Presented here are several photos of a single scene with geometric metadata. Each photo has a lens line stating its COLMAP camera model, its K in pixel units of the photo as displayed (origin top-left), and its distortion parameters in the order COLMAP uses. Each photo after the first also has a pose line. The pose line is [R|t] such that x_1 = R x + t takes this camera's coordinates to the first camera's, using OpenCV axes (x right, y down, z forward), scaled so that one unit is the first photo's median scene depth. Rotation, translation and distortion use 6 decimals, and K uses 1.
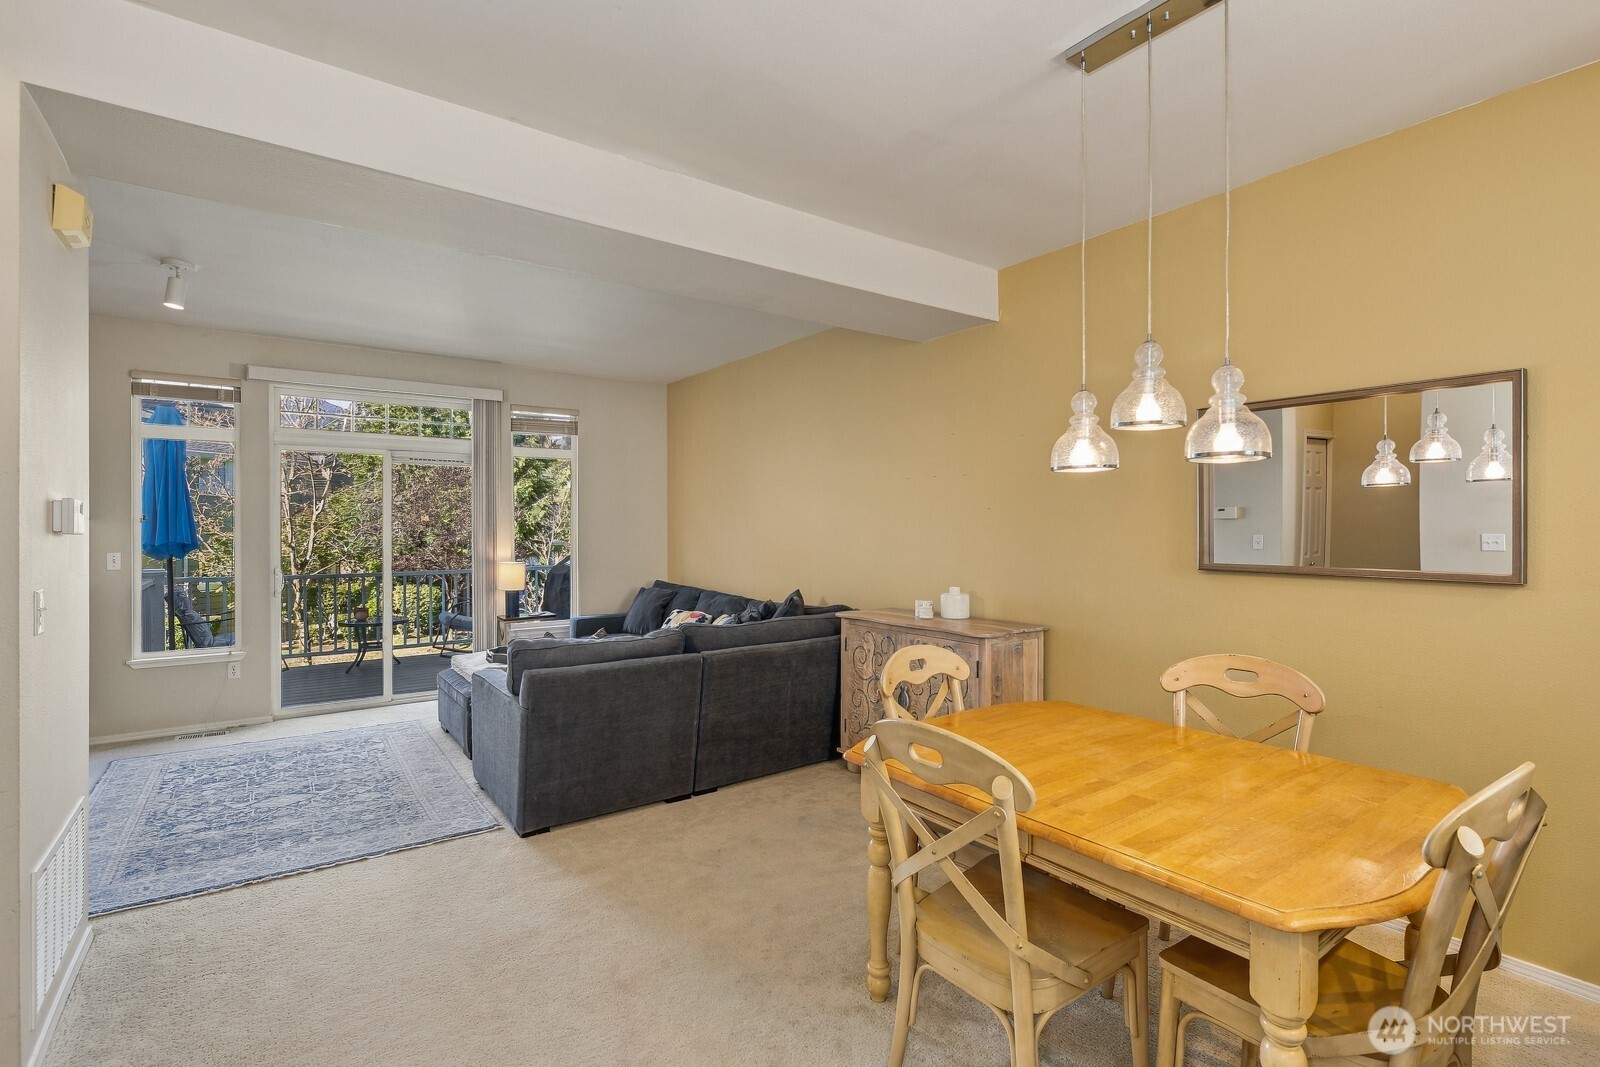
lens RADIAL K [[731.5, 0, 793.0], [0, 731.5, 486.3], [0, 0, 1]] dist [0.002845, -0.000074]
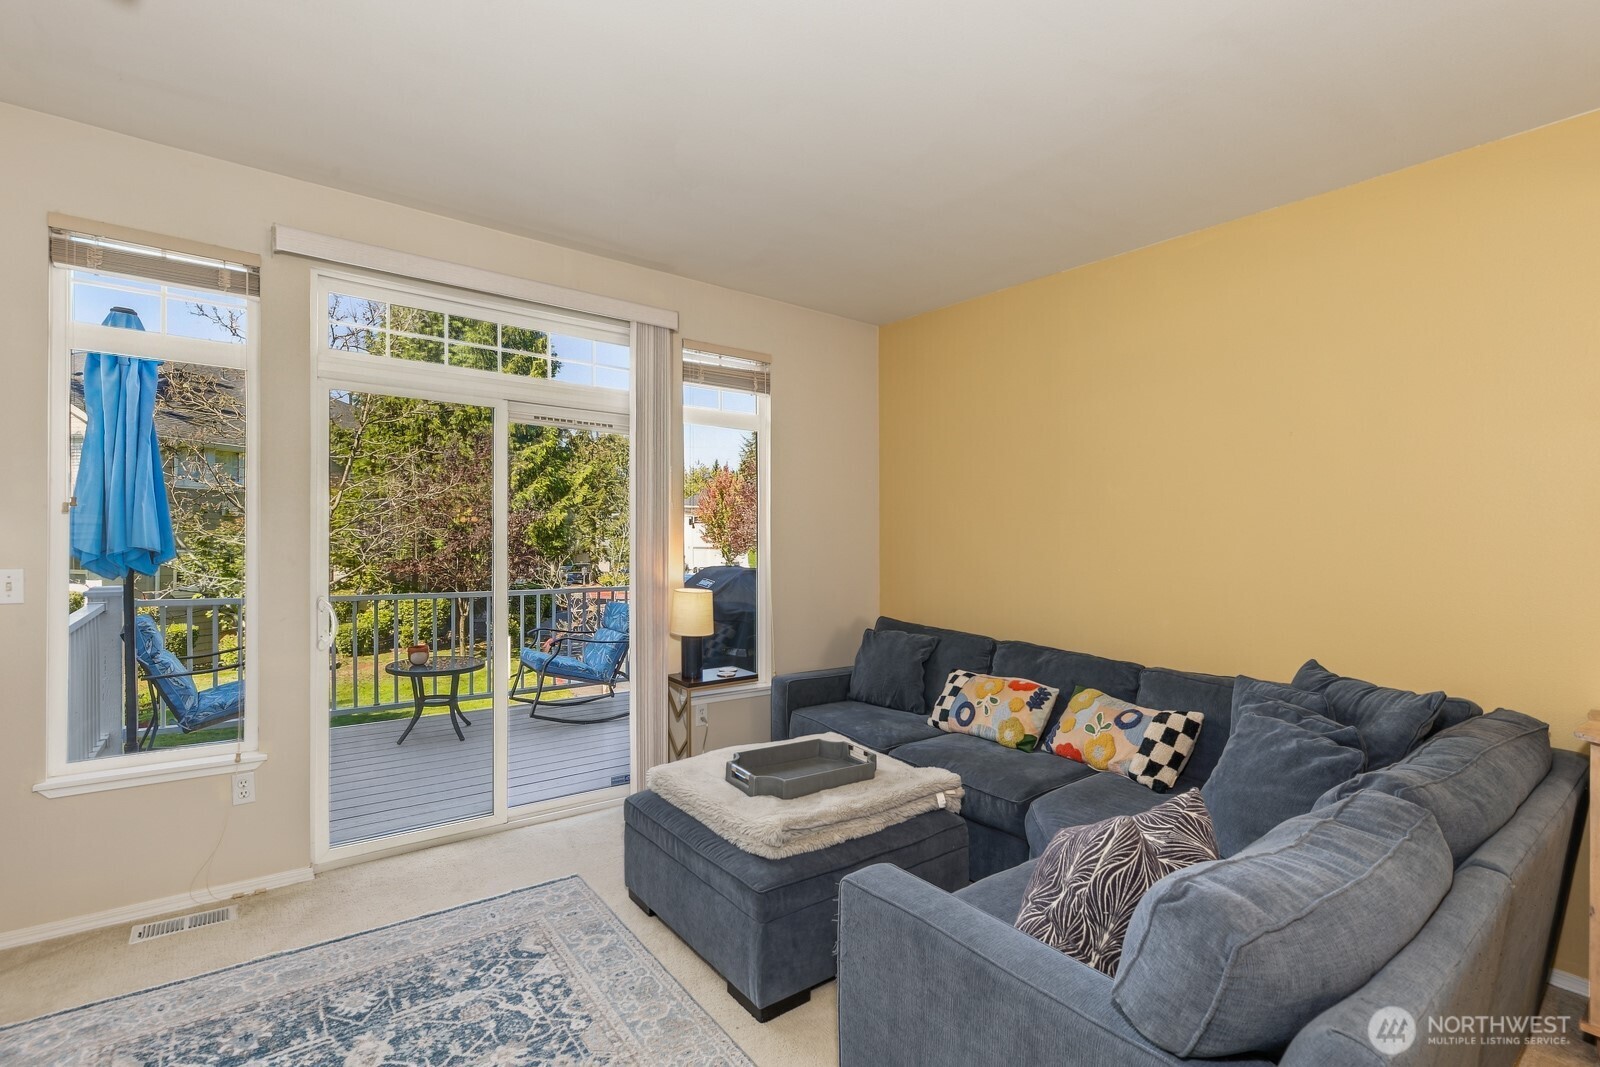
lens RADIAL K [[731.5, 0, 797.4], [0, 731.5, 508.3], [0, 0, 1]] dist [0.002845, -0.000074]
pose [[0.999472, 0.019864, 0.025705, -0.324420], [-0.020328, 0.999632, 0.017937, 0.022362], [-0.025339, -0.018450, 0.999509, 0.393498]]
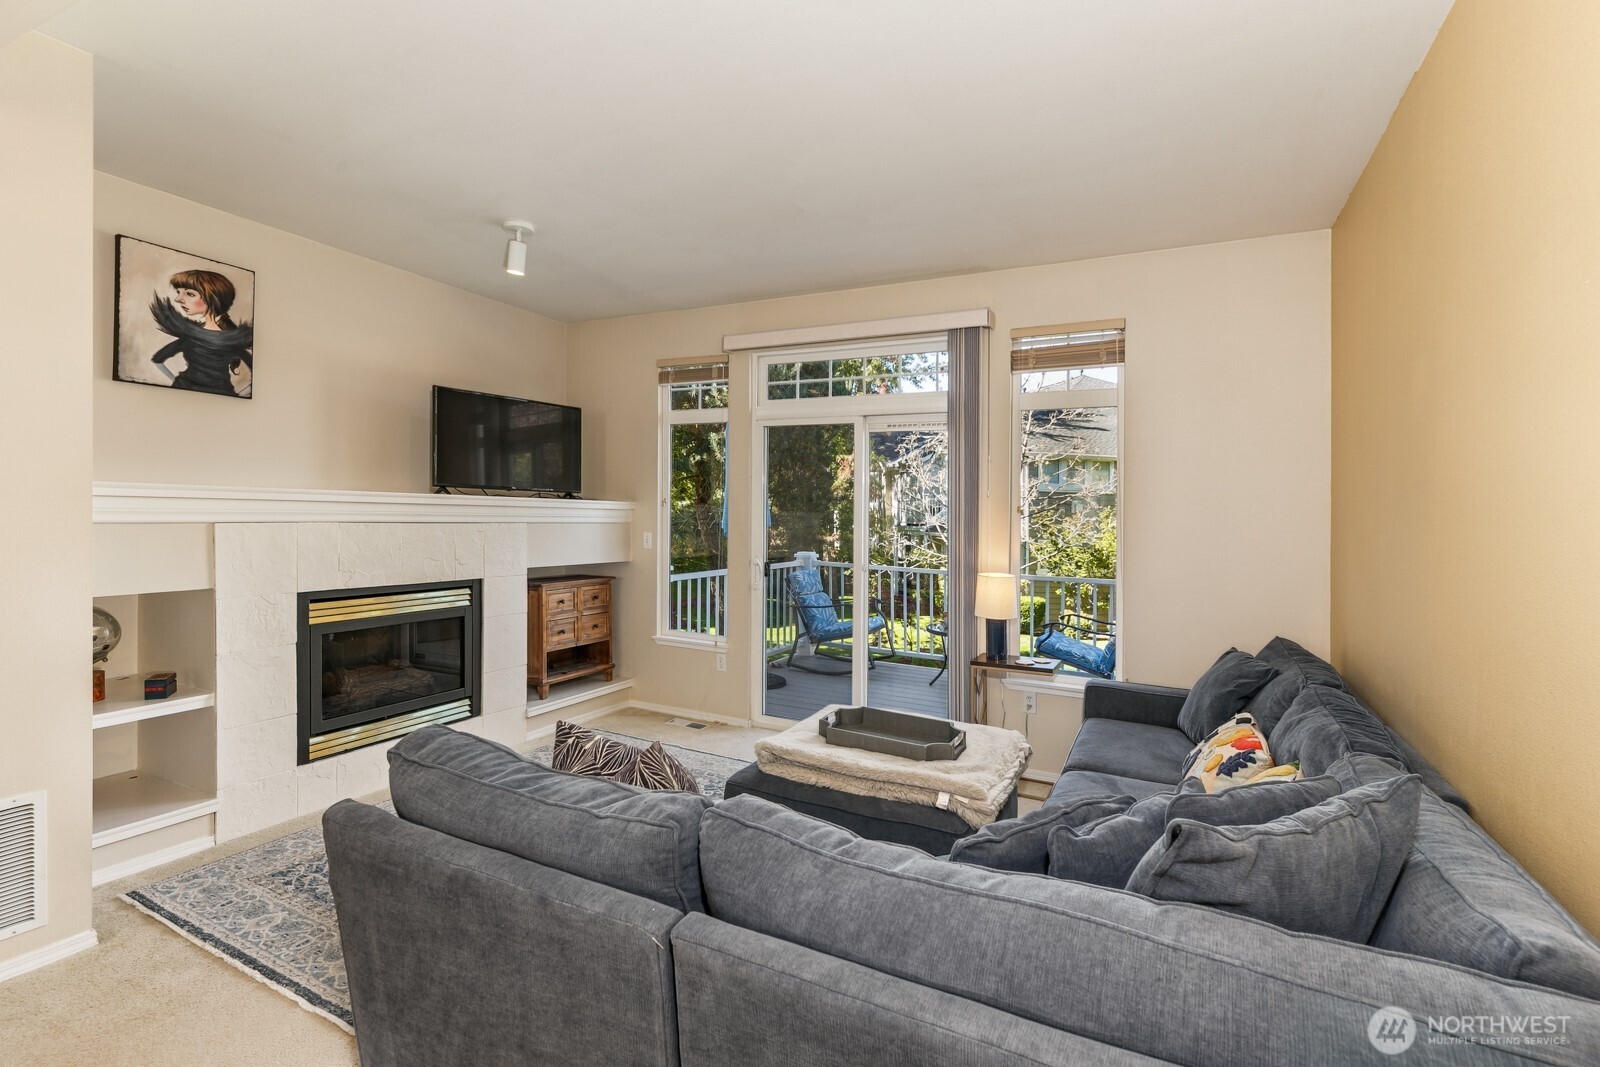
lens RADIAL K [[731.5, 0, 801.6], [0, 731.5, 520.7], [0, 0, 1]] dist [0.002845, -0.000074]
pose [[0.465383, 0.022657, -0.884820, 0.105147], [0.020955, 0.999110, 0.036605, 0.030218], [0.884861, -0.035577, 0.464494, 0.574810]]
